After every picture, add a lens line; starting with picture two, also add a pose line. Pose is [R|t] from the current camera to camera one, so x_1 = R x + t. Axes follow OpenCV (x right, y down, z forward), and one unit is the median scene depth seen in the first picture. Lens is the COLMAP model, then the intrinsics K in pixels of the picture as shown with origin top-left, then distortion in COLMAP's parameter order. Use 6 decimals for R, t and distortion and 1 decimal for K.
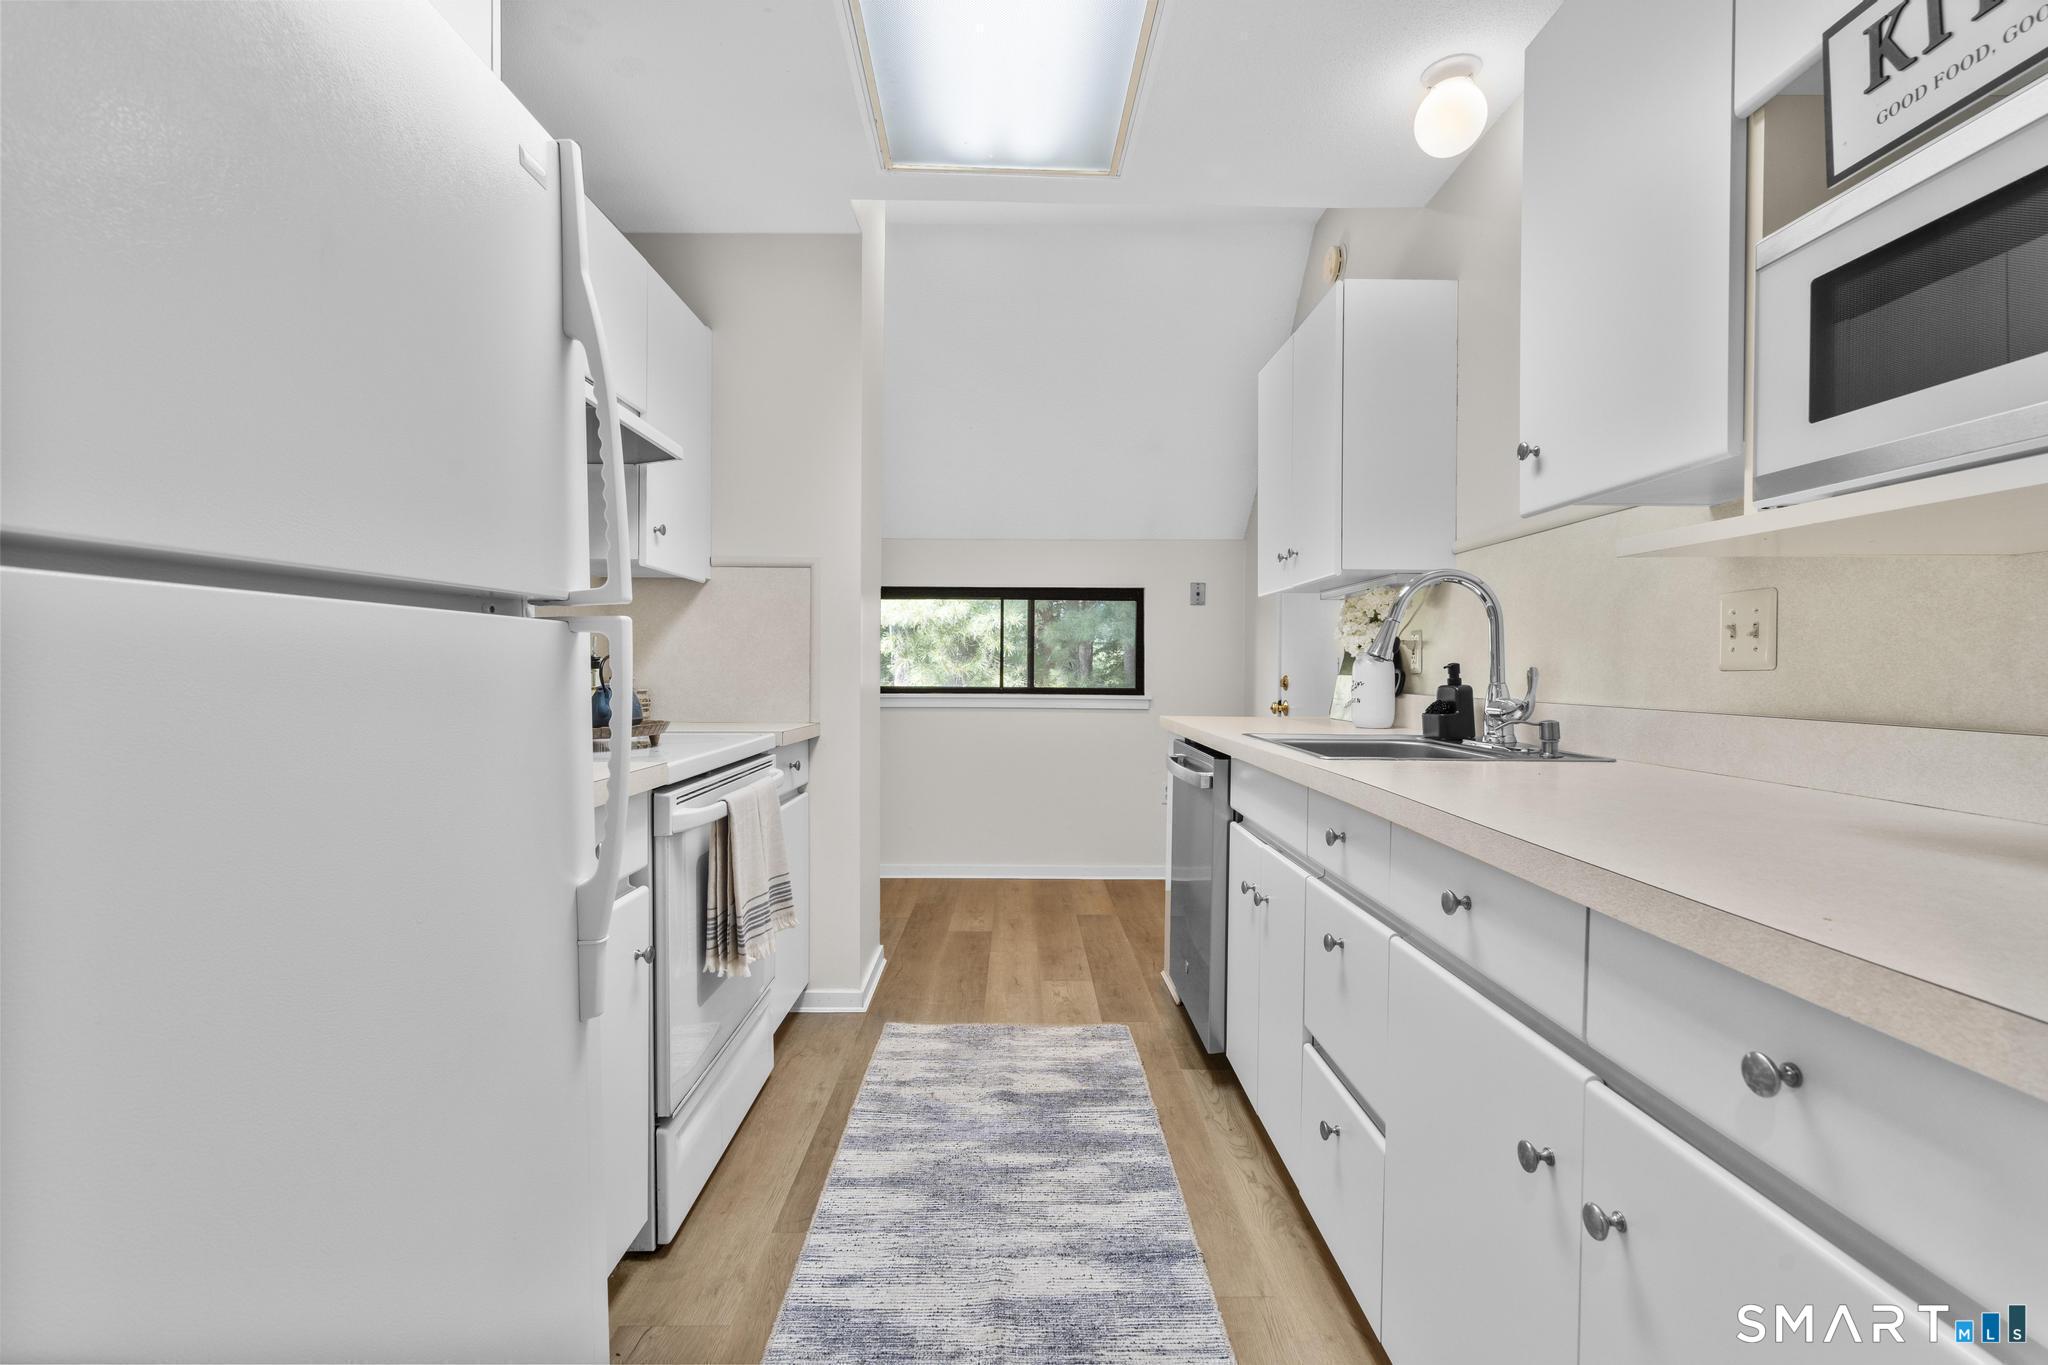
lens RADIAL K [[896.9, 0, 1024.0], [0, 896.9, 682.5], [0, 0, 1]] dist [-0.000239, 0.000211]
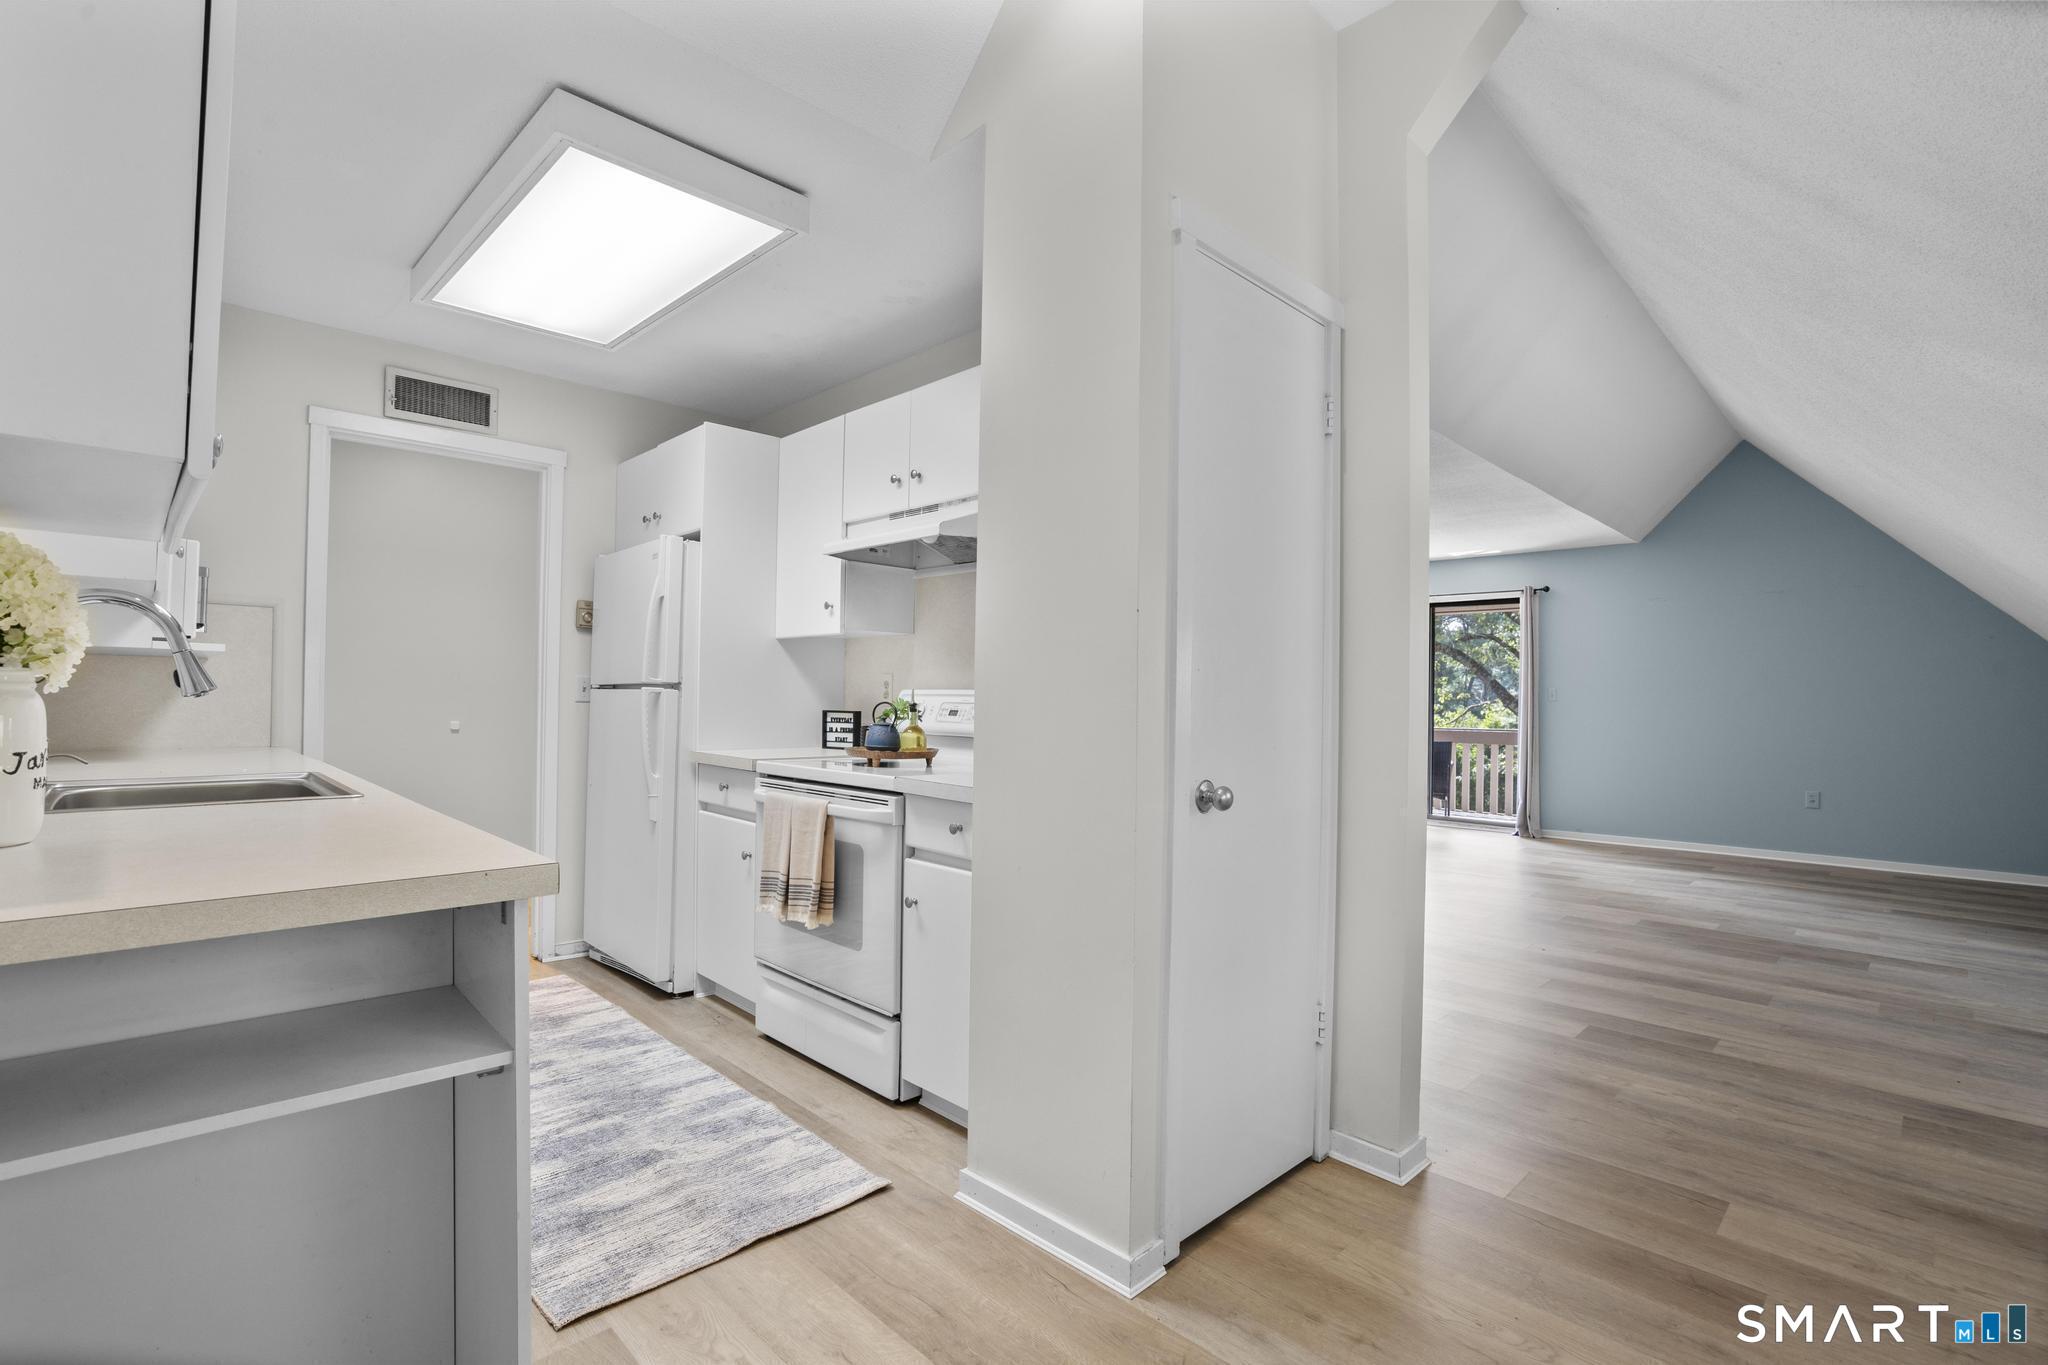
lens RADIAL K [[940.9, 0, 1024.0], [0, 940.9, 682.5], [0, 0, 1]] dist [-0.074928, 0.035265]
pose [[-0.716487, -0.028022, -0.697037, 0.441622], [-0.029652, 0.999513, -0.009702, -0.055482], [0.696970, 0.013717, -0.716969, 2.234214]]
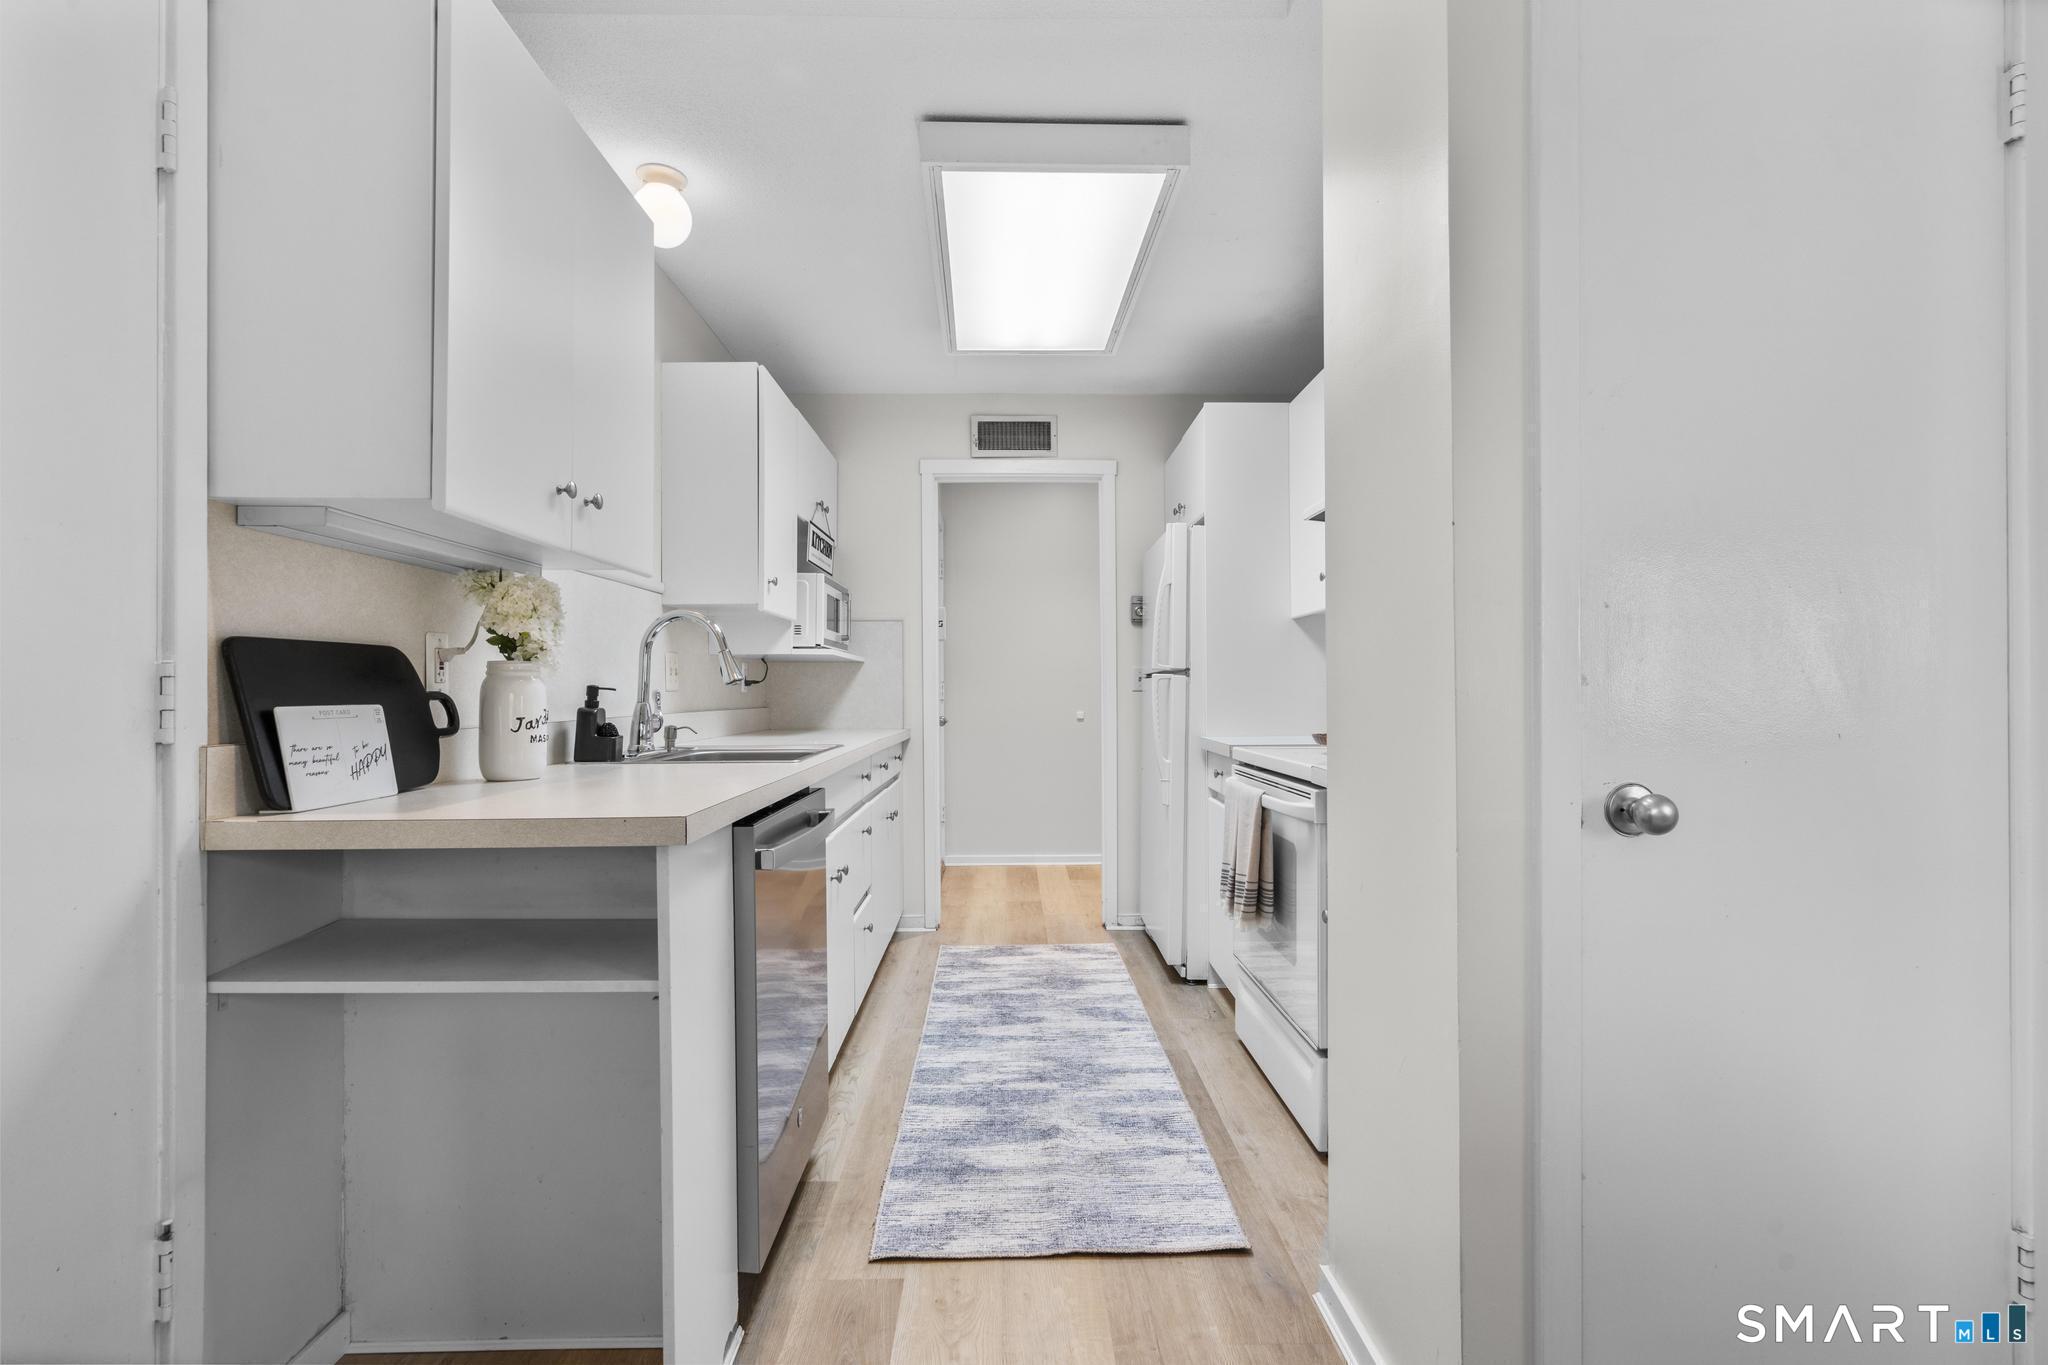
lens RADIAL K [[916.9, 0, 1024.0], [0, 916.9, 682.5], [0, 0, 1]] dist [-0.004345, 0.000810]
pose [[-0.999926, -0.001419, -0.012050, 0.020885], [-0.001490, 0.999982, 0.005854, -0.036465], [0.012041, 0.005872, -0.999910, 2.253475]]
